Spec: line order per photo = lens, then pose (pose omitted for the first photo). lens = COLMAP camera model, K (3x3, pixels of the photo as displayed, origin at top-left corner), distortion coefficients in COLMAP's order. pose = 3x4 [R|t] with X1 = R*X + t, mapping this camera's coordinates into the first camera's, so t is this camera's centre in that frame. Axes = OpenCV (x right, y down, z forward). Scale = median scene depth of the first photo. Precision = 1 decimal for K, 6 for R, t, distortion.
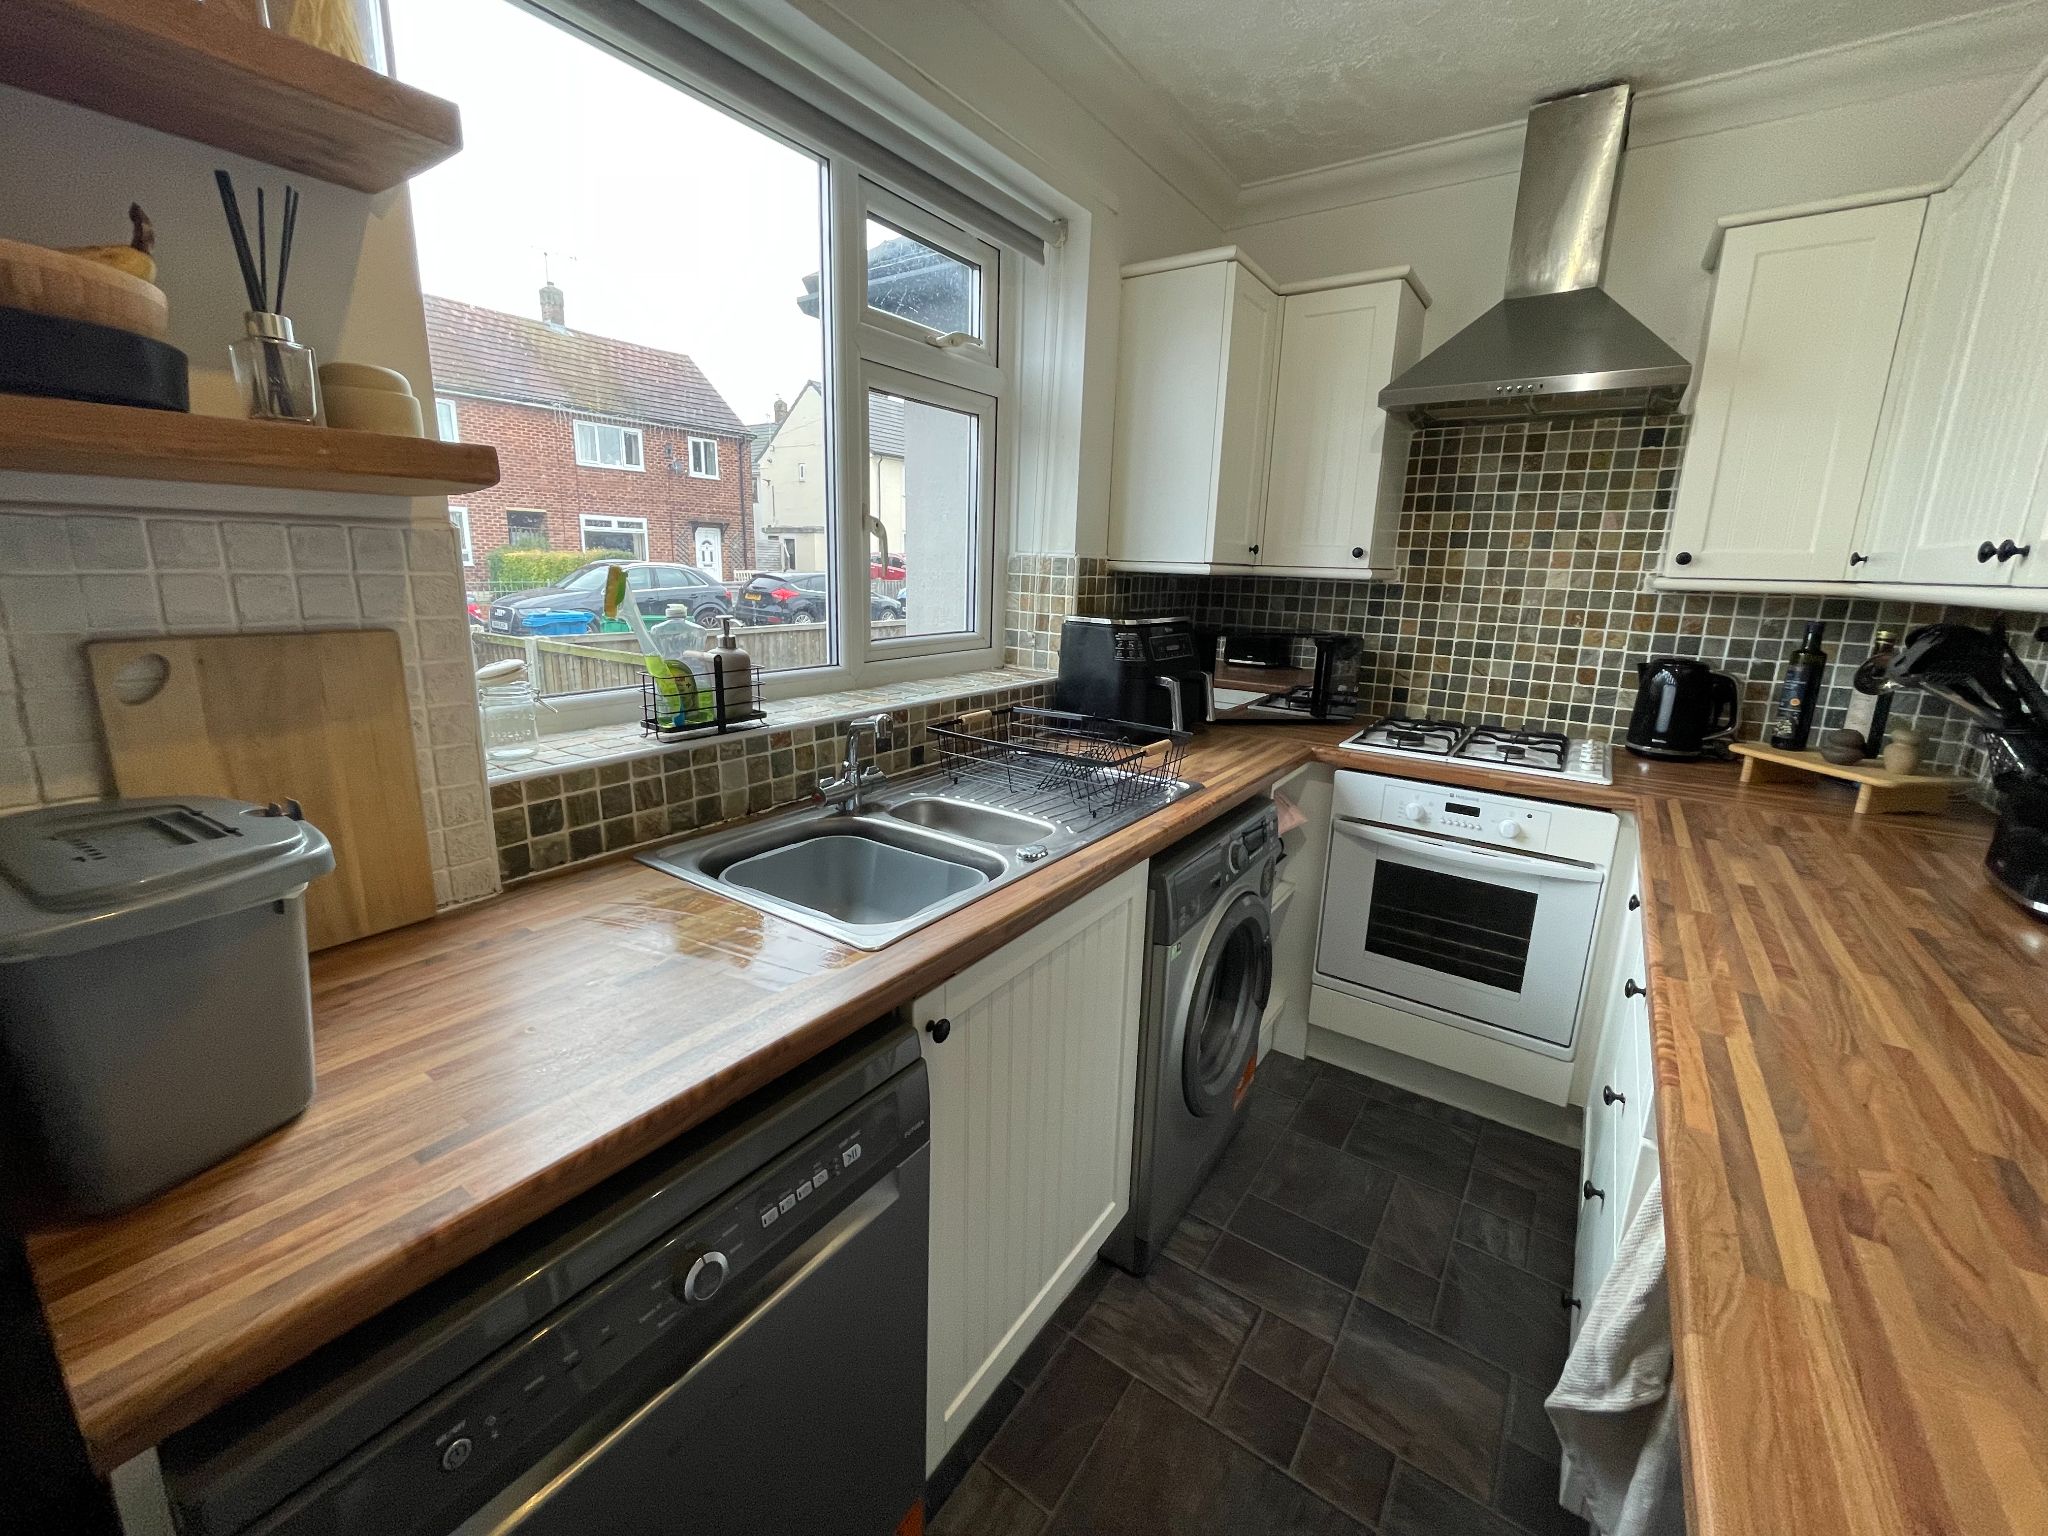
lens RADIAL K [[826.2, 0, 1022.8], [0, 826.2, 747.9], [0, 0, 1]] dist [-0.002384, -0.000785]
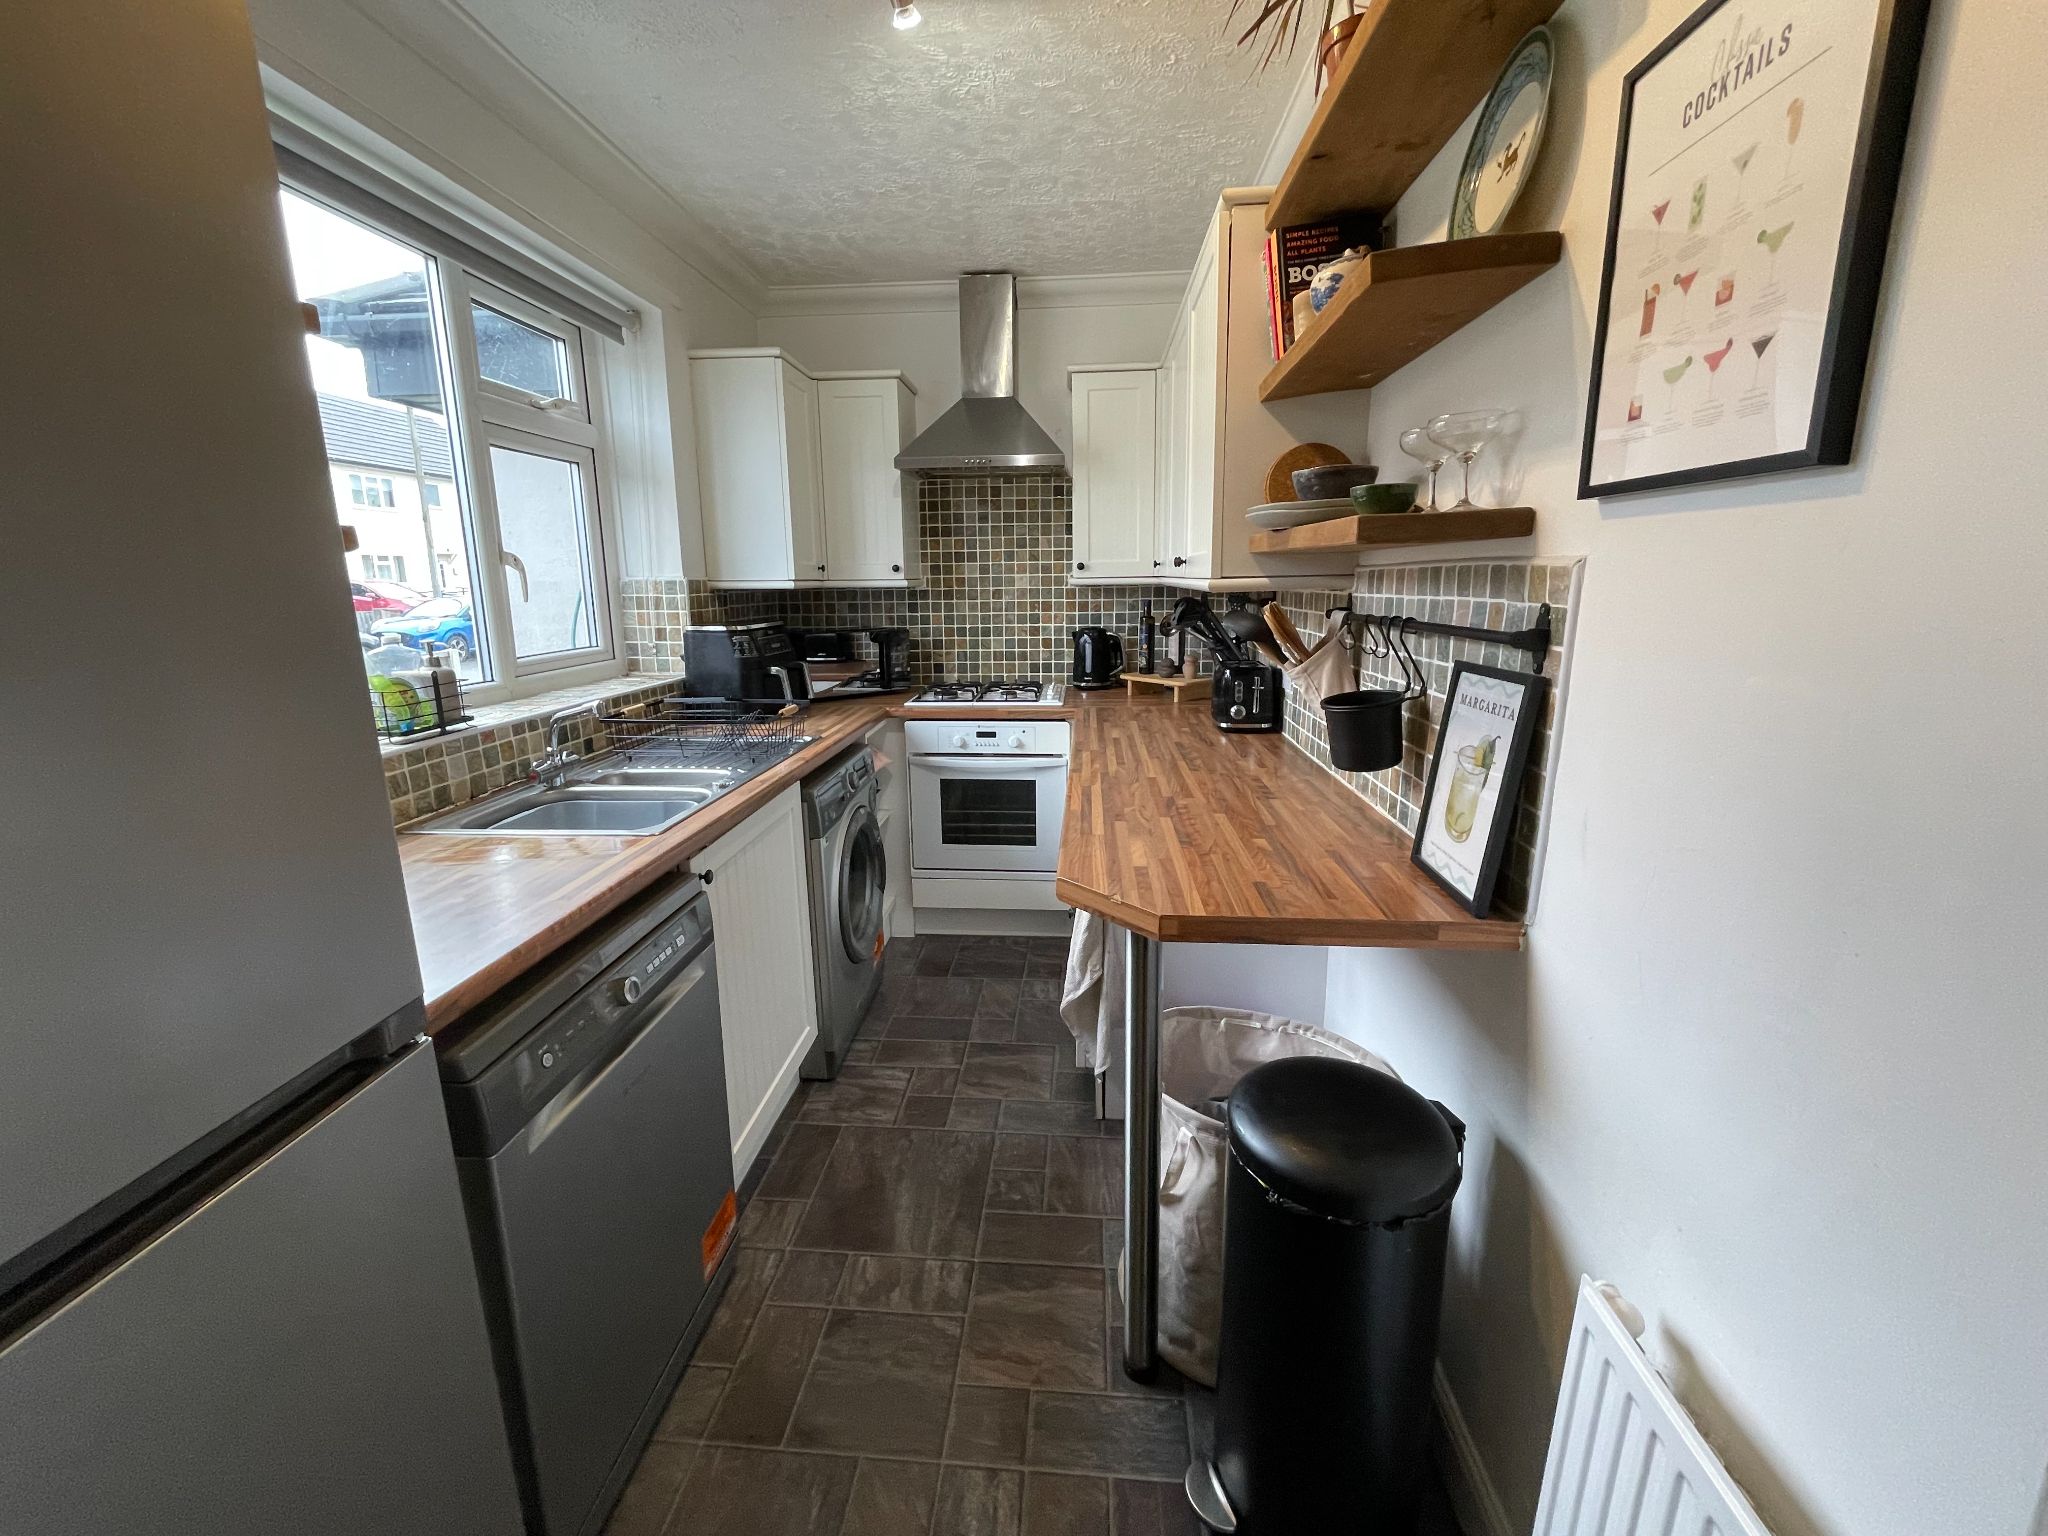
lens RADIAL K [[826.2, 0, 1022.8], [0, 826.2, 747.9], [0, 0, 1]] dist [-0.002384, -0.000785]
pose [[0.858980, -0.139462, 0.492650, -0.155119], [0.145581, 0.989001, 0.026138, 0.065072], [-0.490876, 0.049268, 0.869835, -0.338153]]
